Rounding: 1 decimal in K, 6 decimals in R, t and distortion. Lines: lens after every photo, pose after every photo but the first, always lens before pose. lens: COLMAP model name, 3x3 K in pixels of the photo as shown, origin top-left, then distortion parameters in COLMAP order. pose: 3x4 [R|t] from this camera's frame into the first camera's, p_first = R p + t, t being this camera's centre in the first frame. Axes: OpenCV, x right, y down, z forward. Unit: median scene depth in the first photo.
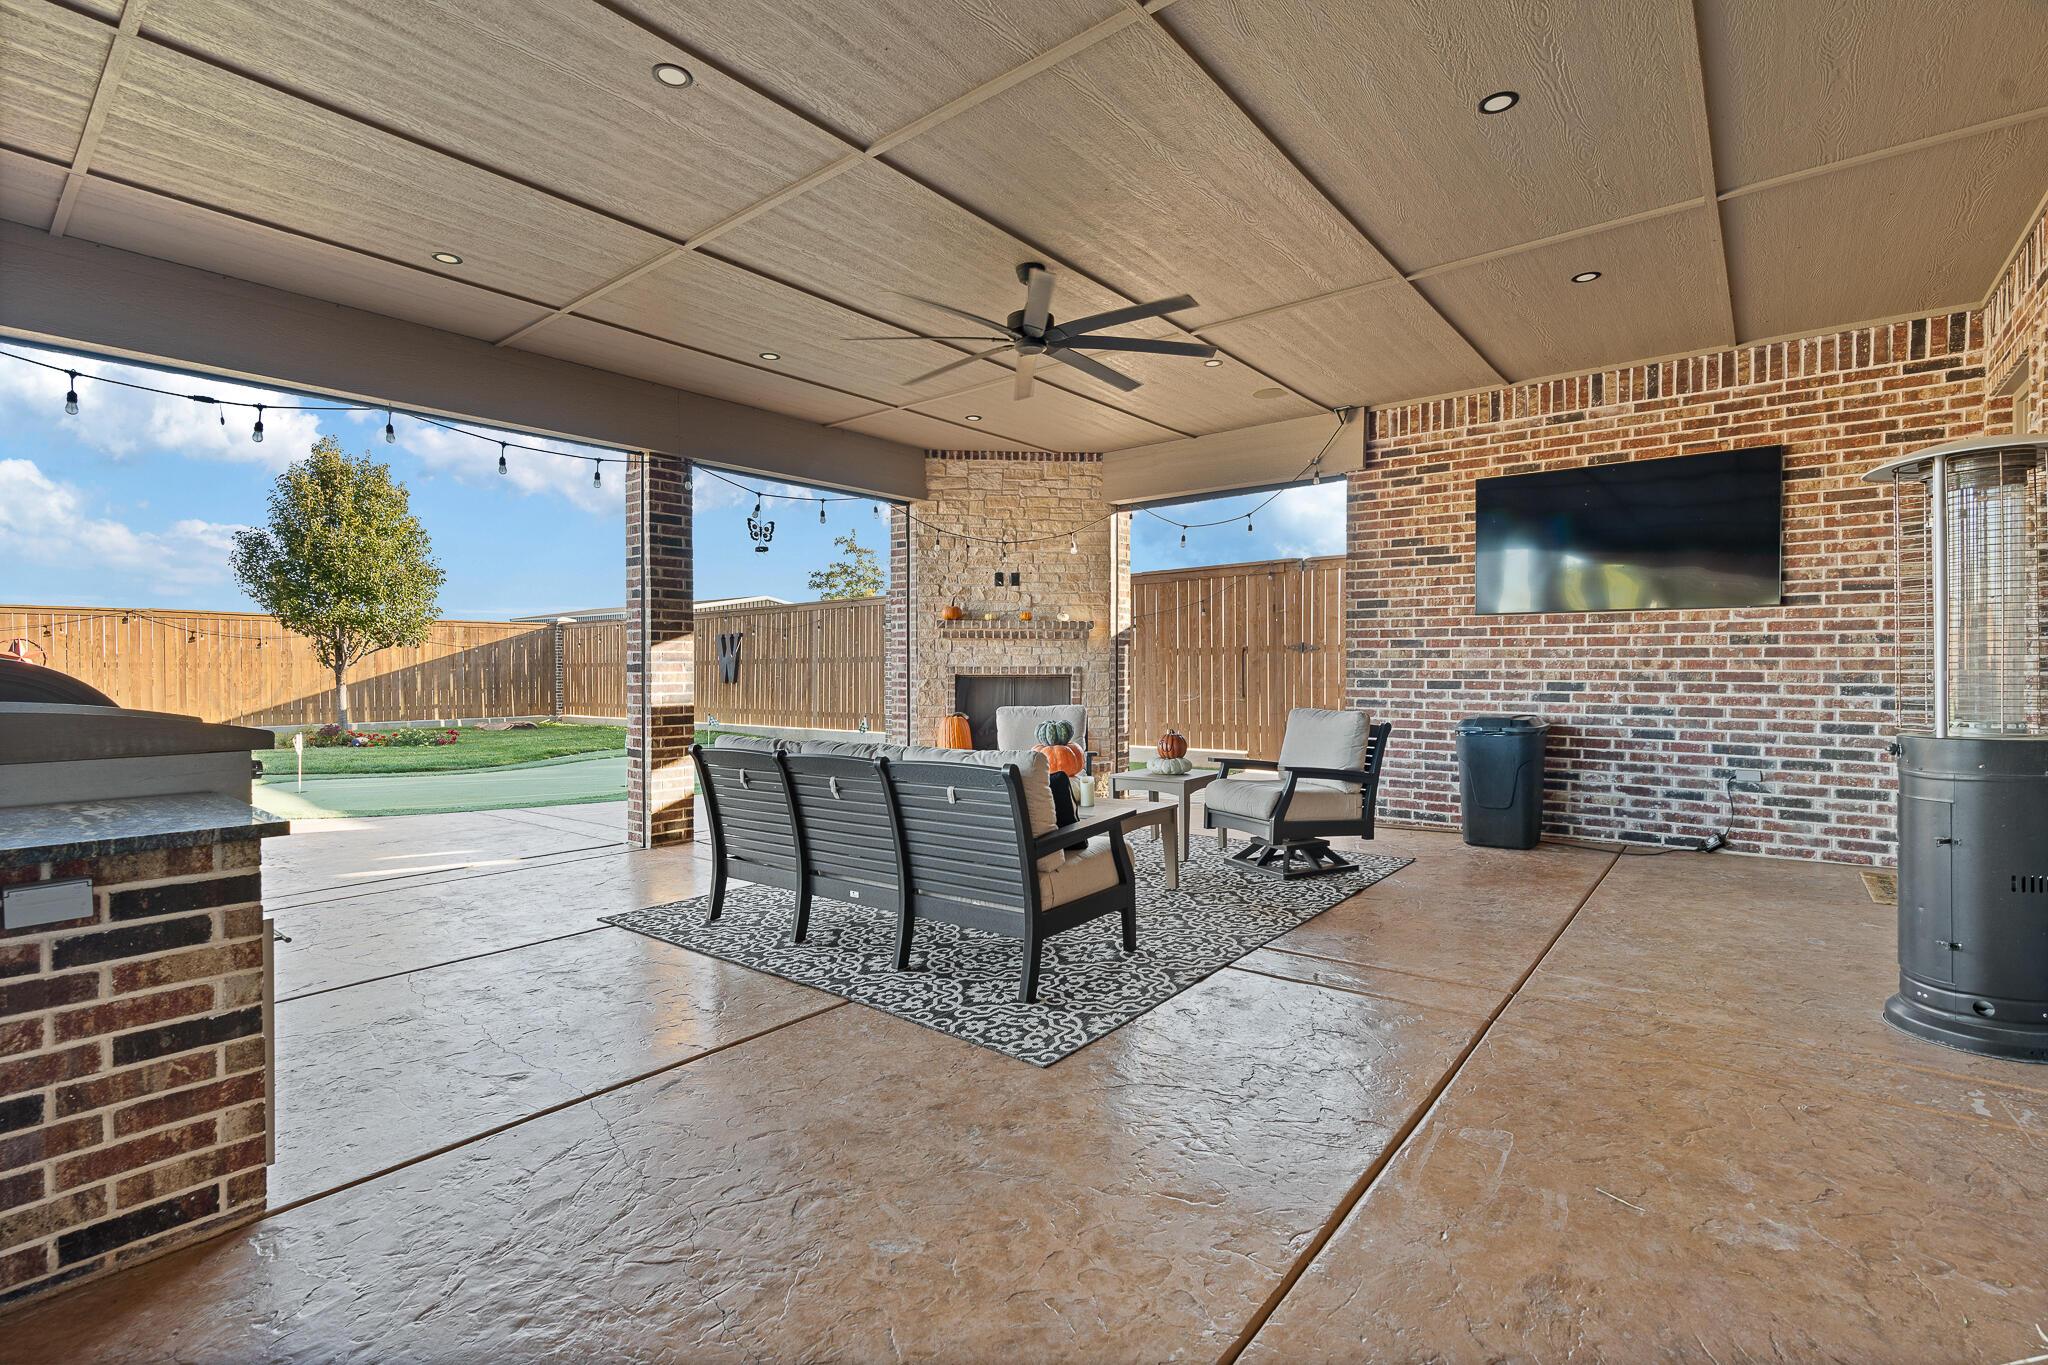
lens RADIAL K [[929.9, 0, 1023.4], [0, 929.9, 673.8], [0, 0, 1]] dist [-0.002331, 0.000862]
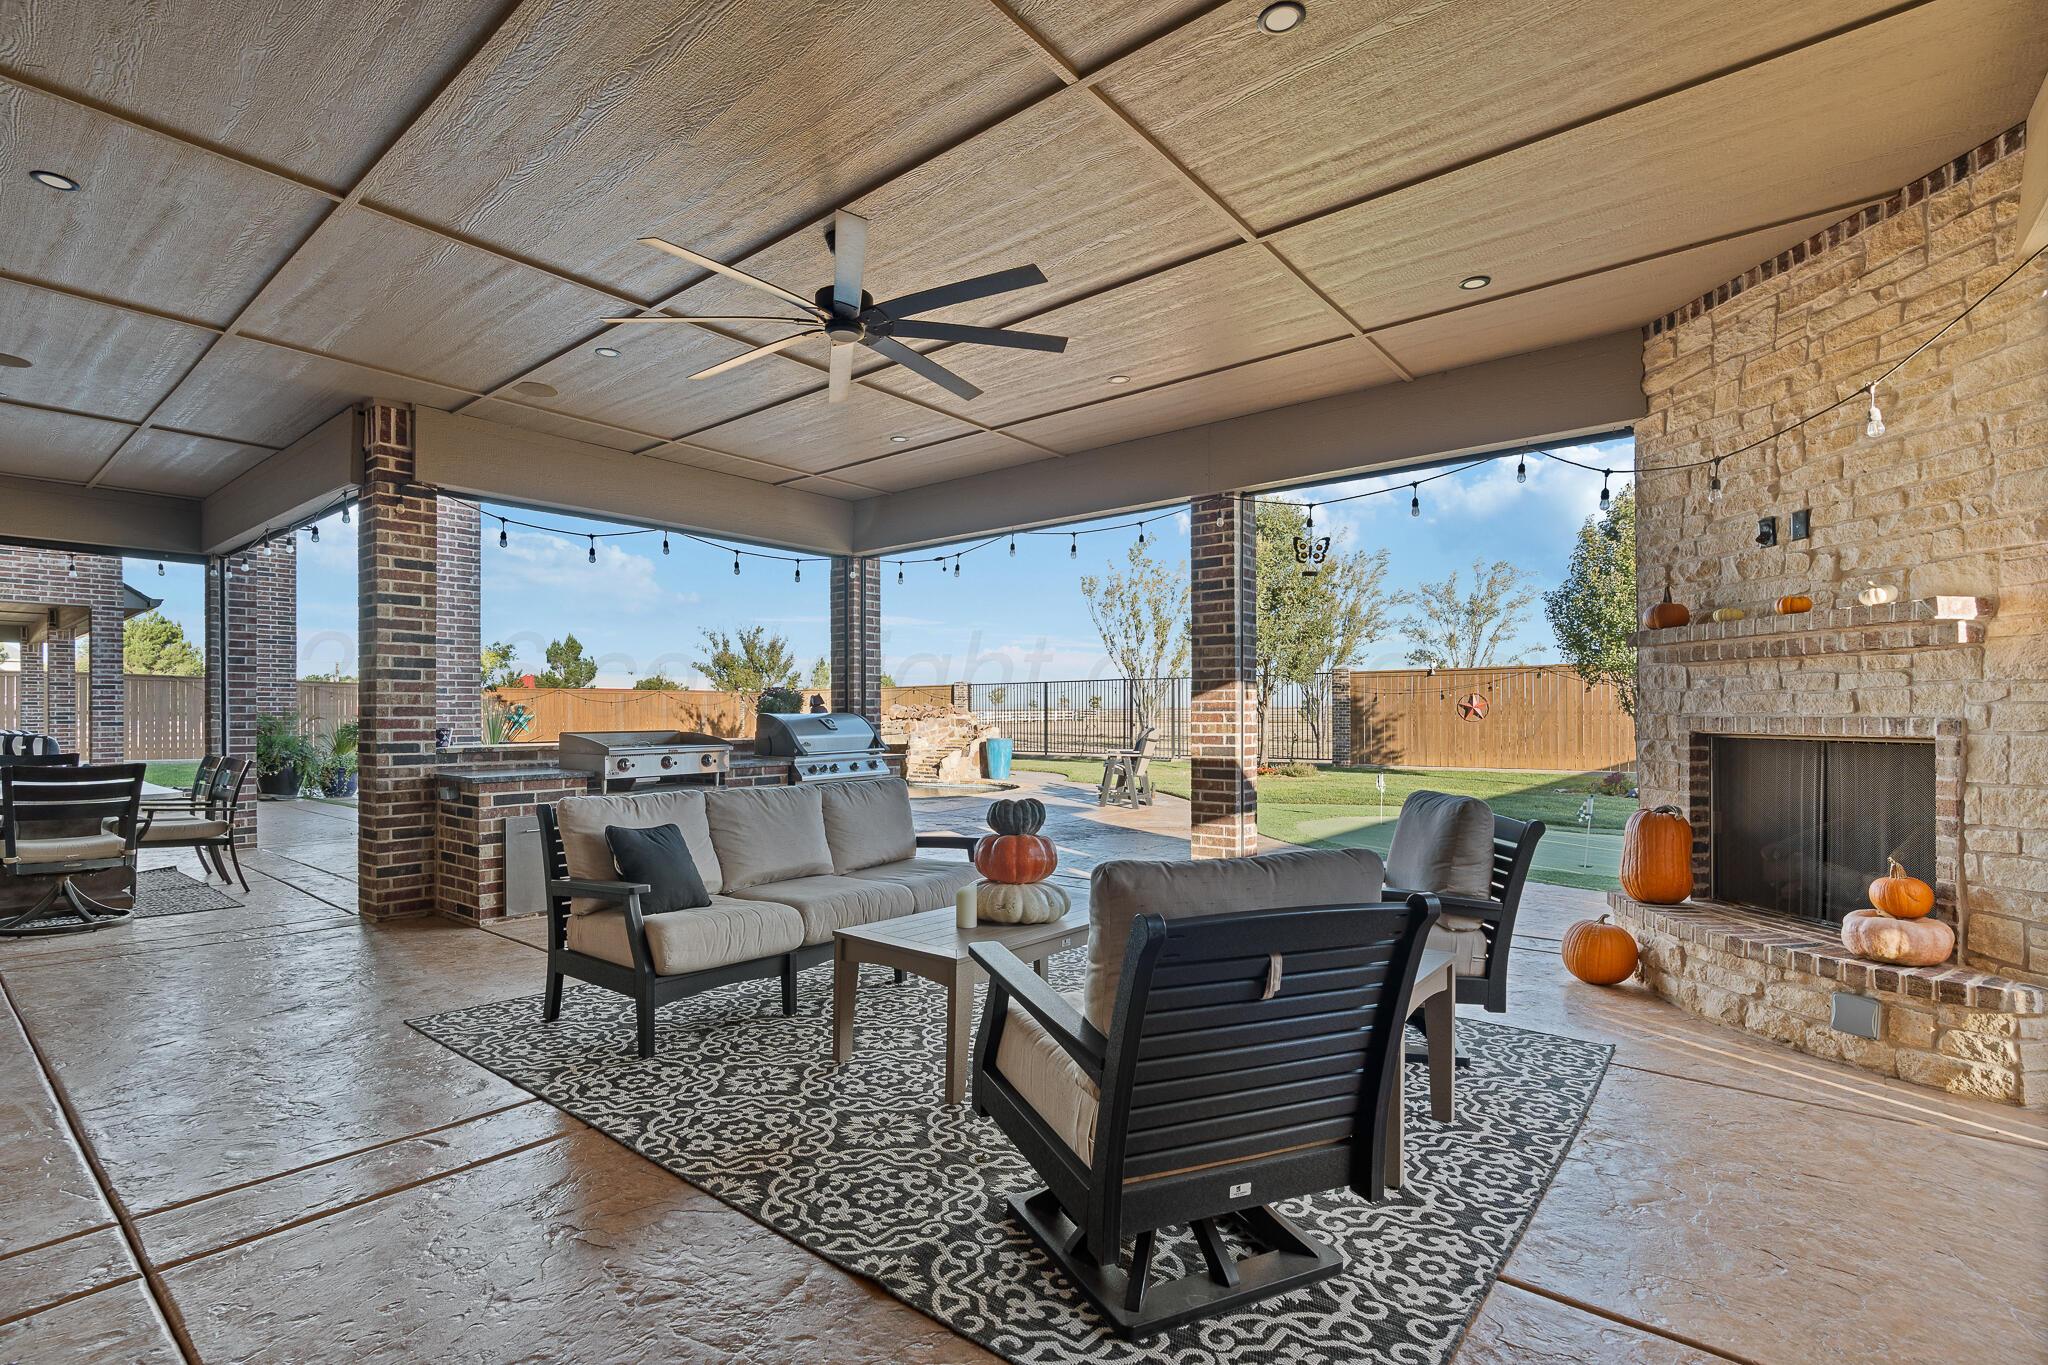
lens RADIAL K [[949.8, 0, 1027.4], [0, 949.8, 709.2], [0, 0, 1]] dist [-0.003131, 0.000012]
pose [[-0.005774, -0.005577, -0.999968, 0.460450], [-0.005780, 0.999968, -0.005544, -0.007171], [0.999967, 0.005748, -0.005806, 0.634981]]
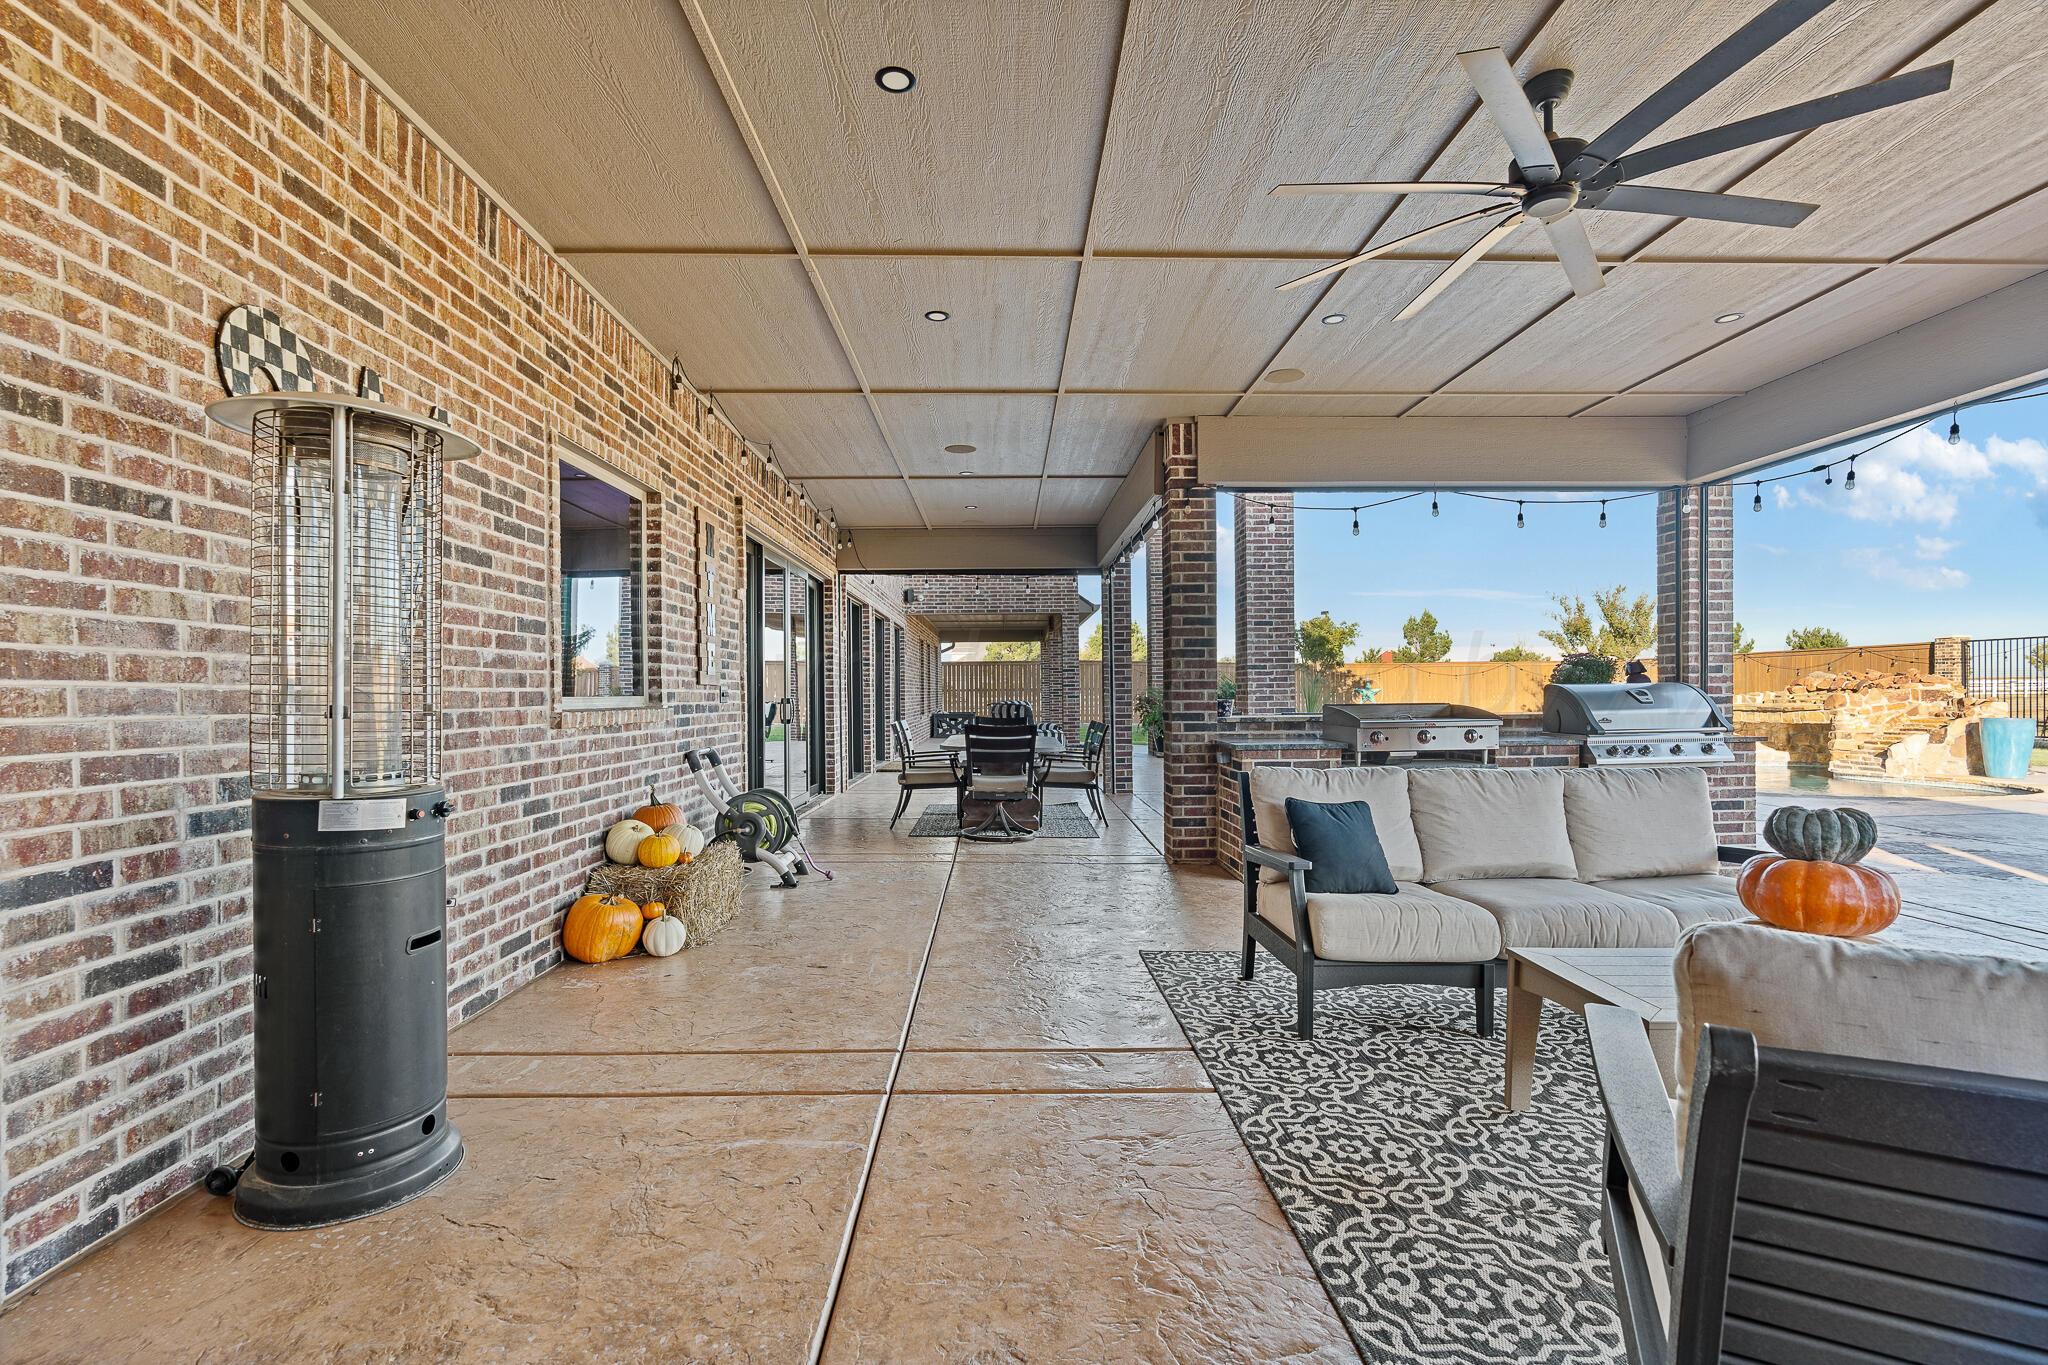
lens RADIAL K [[939.4, 0, 1018.0], [0, 939.4, 707.7], [0, 0, 1]] dist [-0.026043, 0.015327]
pose [[-0.770420, 0.016820, -0.637315, 0.390533], [0.003643, 0.999752, 0.021981, -0.005747], [0.637526, 0.014613, -0.770290, 0.691494]]
